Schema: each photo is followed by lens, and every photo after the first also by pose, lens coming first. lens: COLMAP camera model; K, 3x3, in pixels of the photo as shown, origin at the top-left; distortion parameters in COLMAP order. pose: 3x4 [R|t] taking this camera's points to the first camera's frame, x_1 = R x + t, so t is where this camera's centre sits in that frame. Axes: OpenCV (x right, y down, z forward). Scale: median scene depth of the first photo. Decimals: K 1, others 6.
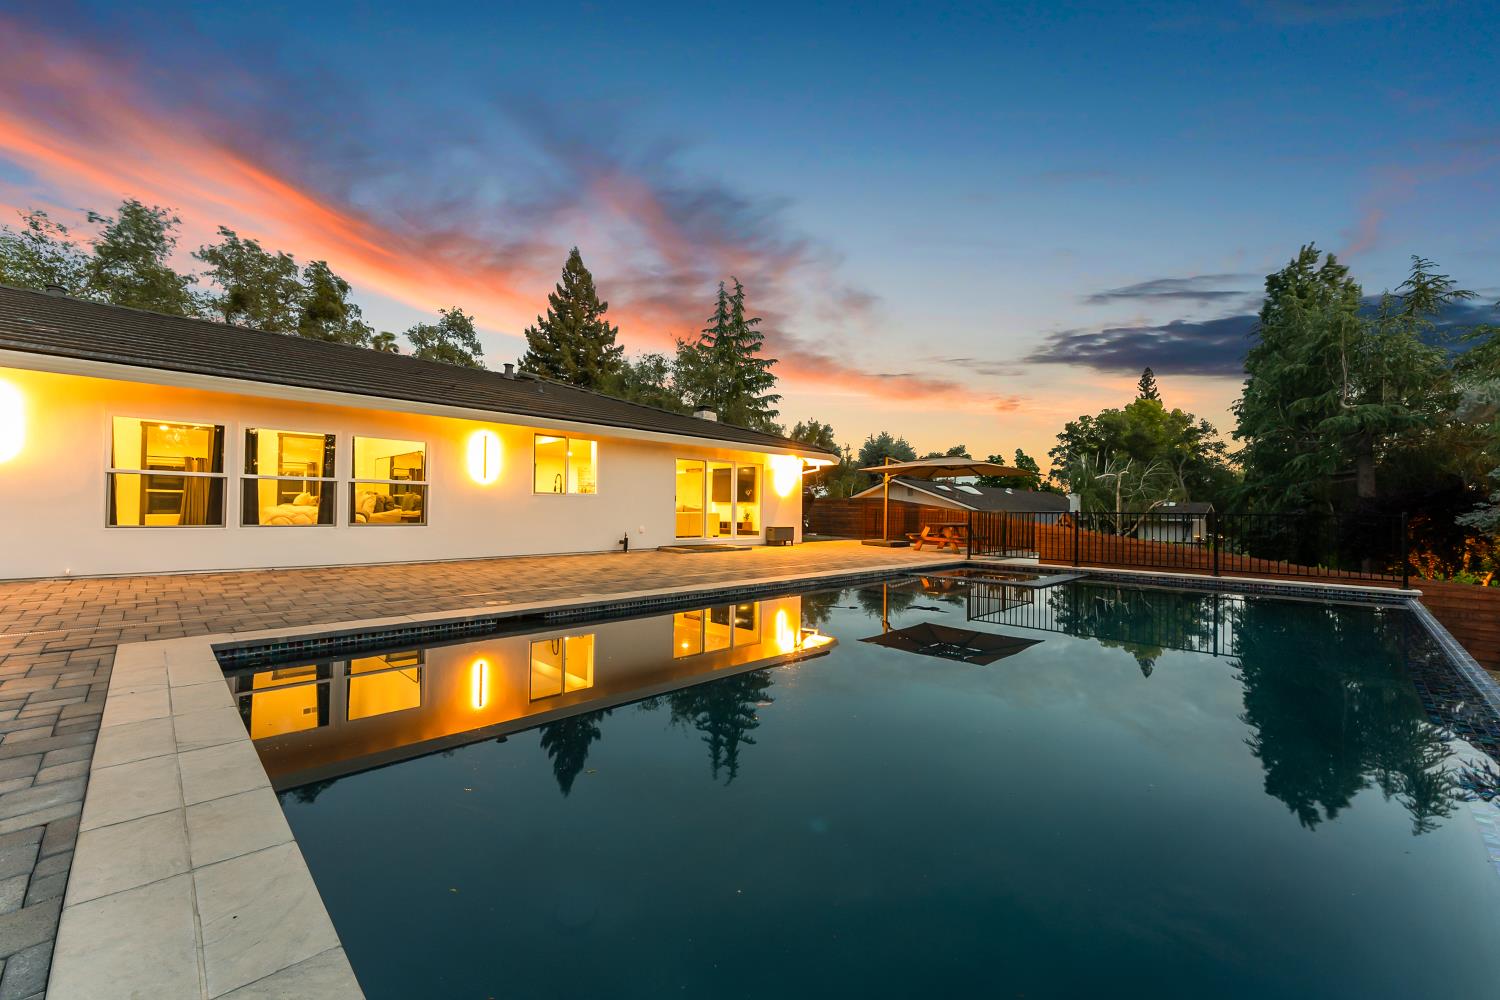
lens RADIAL K [[605.7, 0, 750.0], [0, 605.7, 500.0], [0, 0, 1]] dist [-0.000196, 0.000048]
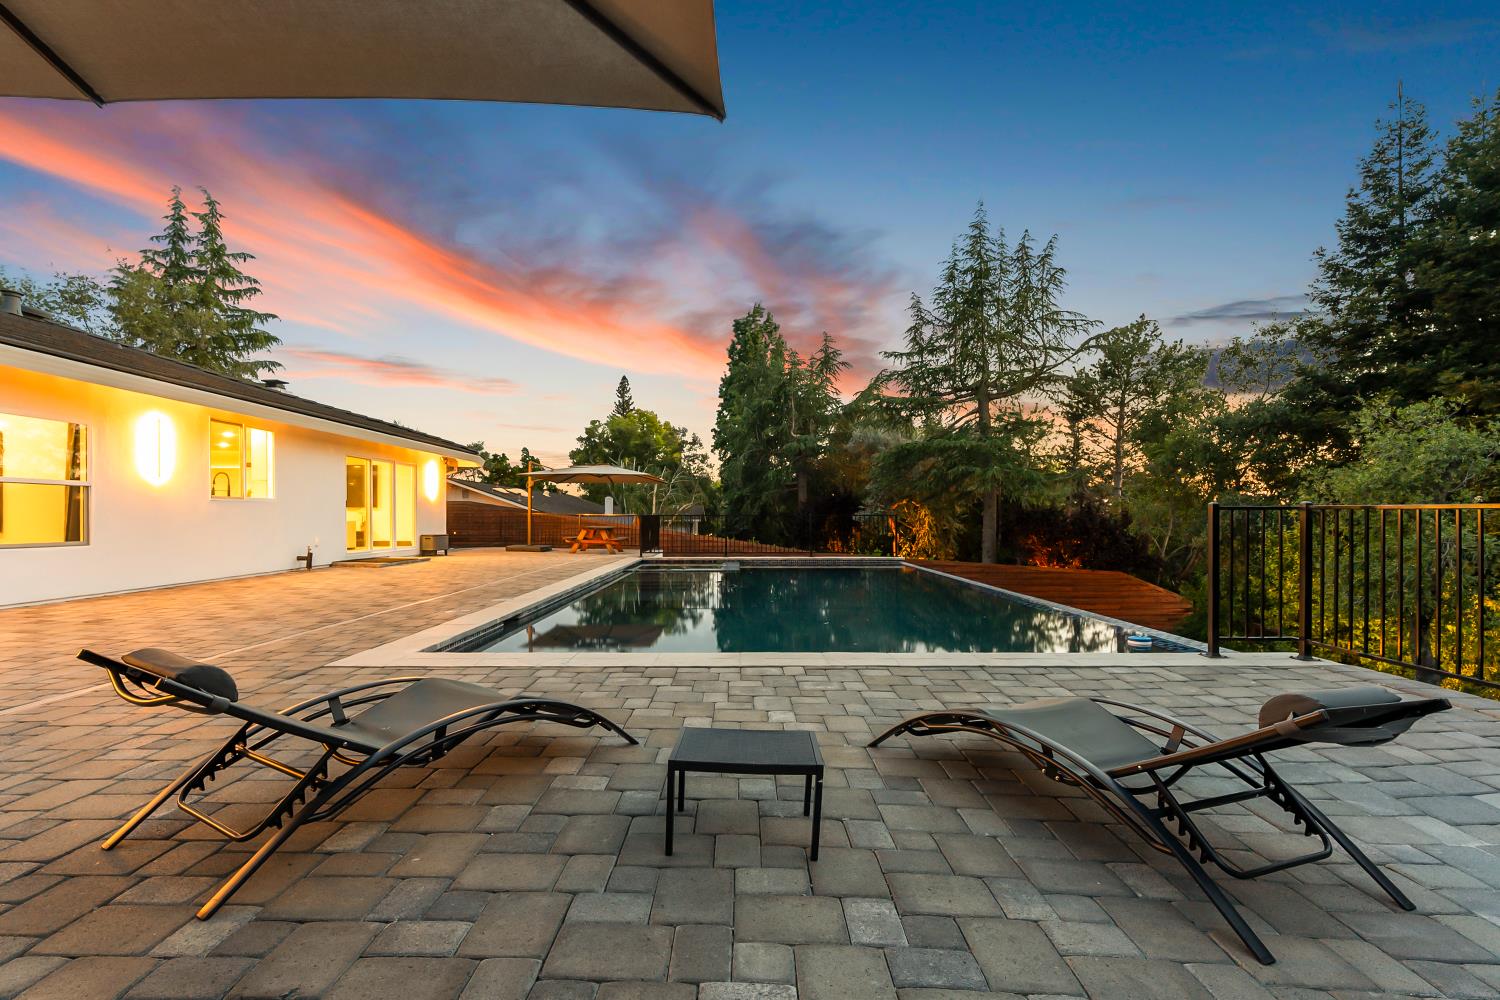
lens RADIAL K [[695.3, 0, 742.2], [0, 695.3, 522.2], [0, 0, 1]] dist [-0.026902, -0.000087]
pose [[0.707668, -0.015892, 0.706366, -0.148132], [-0.006061, 0.999574, 0.028561, -0.002393], [-0.706519, -0.024493, 0.707270, -0.014914]]
